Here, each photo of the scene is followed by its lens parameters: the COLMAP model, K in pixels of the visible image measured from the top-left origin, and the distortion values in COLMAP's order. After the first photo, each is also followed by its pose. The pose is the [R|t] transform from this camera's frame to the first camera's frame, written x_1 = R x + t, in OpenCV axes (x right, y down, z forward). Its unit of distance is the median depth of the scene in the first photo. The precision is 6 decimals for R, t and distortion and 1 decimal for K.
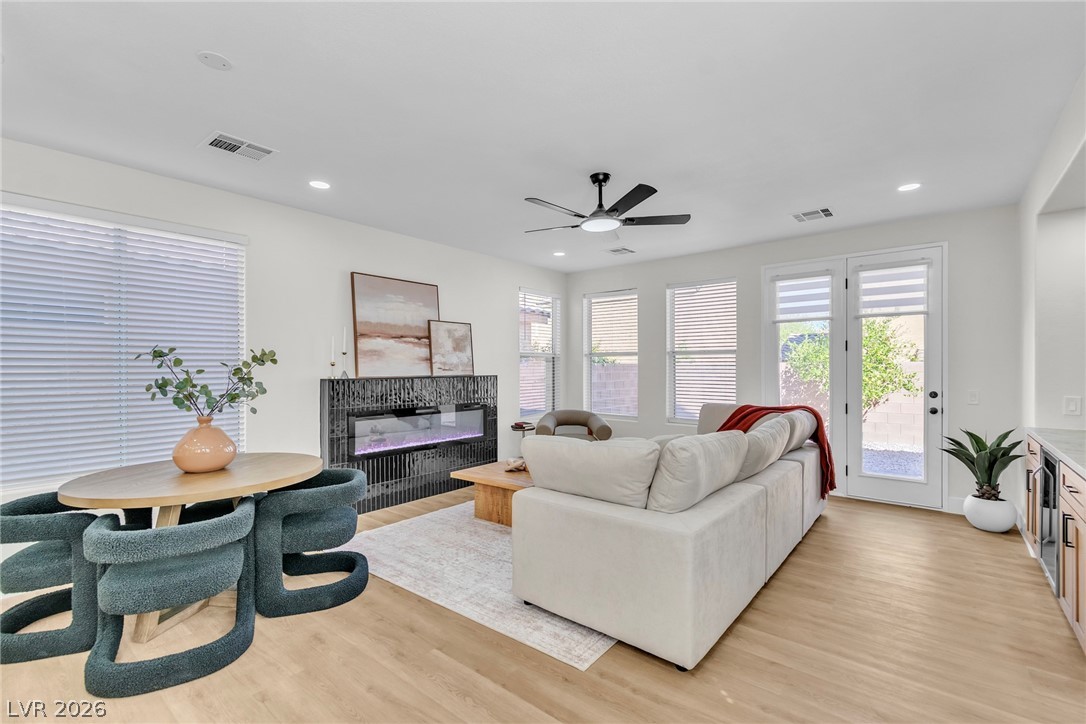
lens RADIAL K [[479.8, 0, 546.5], [0, 479.8, 369.5], [0, 0, 1]] dist [0.003406, -0.001713]
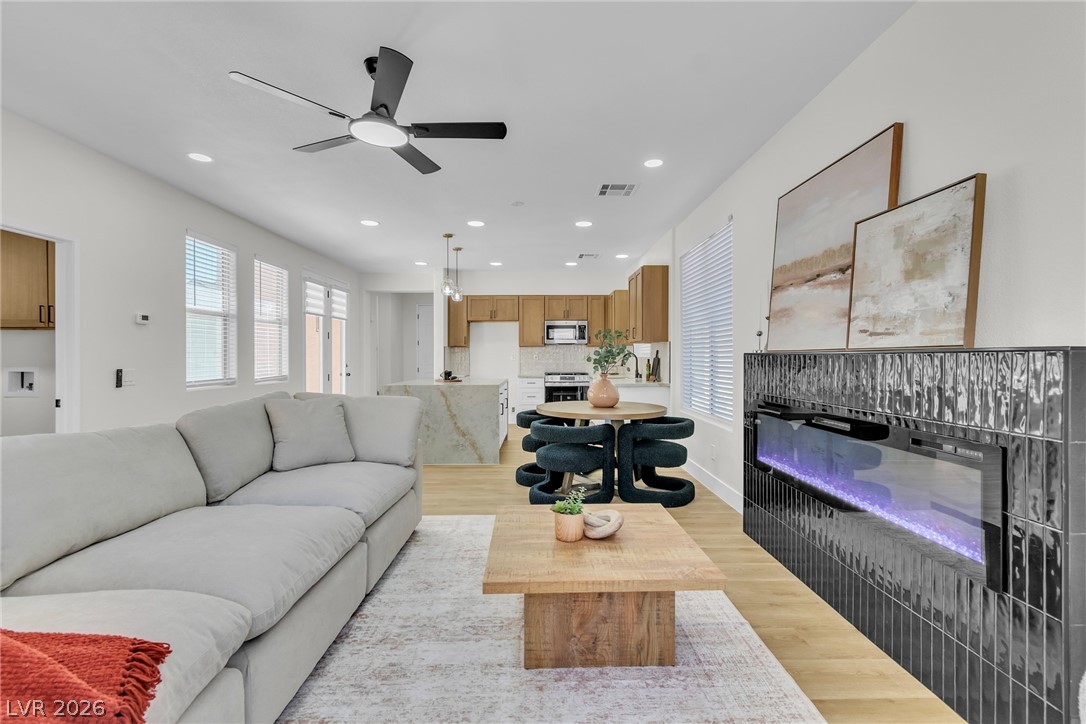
lens RADIAL K [[479.8, 0, 550.1], [0, 479.8, 360.2], [0, 0, 1]] dist [0.003406, -0.001713]
pose [[-0.759779, 0.008829, -0.650121, 0.277767], [0.000067, 0.999909, 0.013501, 0.018662], [0.650181, 0.010214, -0.759711, 1.234556]]
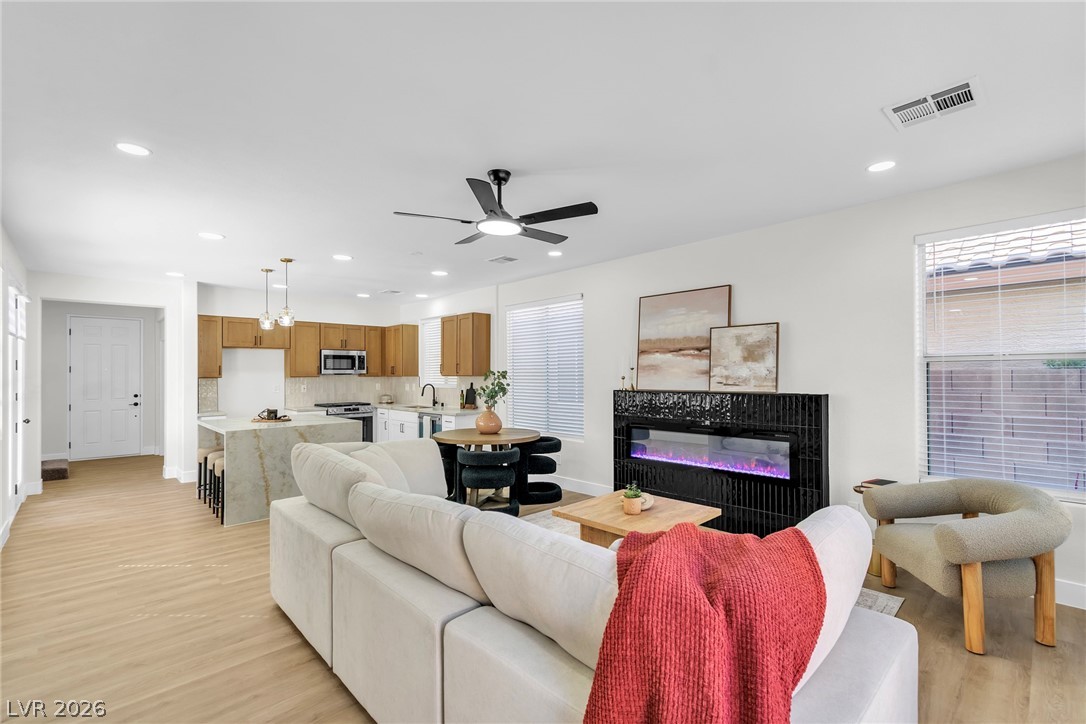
lens RADIAL K [[479.8, 0, 549.7], [0, 479.8, 370.6], [0, 0, 1]] dist [0.003406, -0.001713]
pose [[-0.115460, -0.003794, -0.993305, 0.713586], [0.001250, 0.999991, -0.003964, -0.022673], [0.993311, -0.001699, -0.115455, 0.864372]]
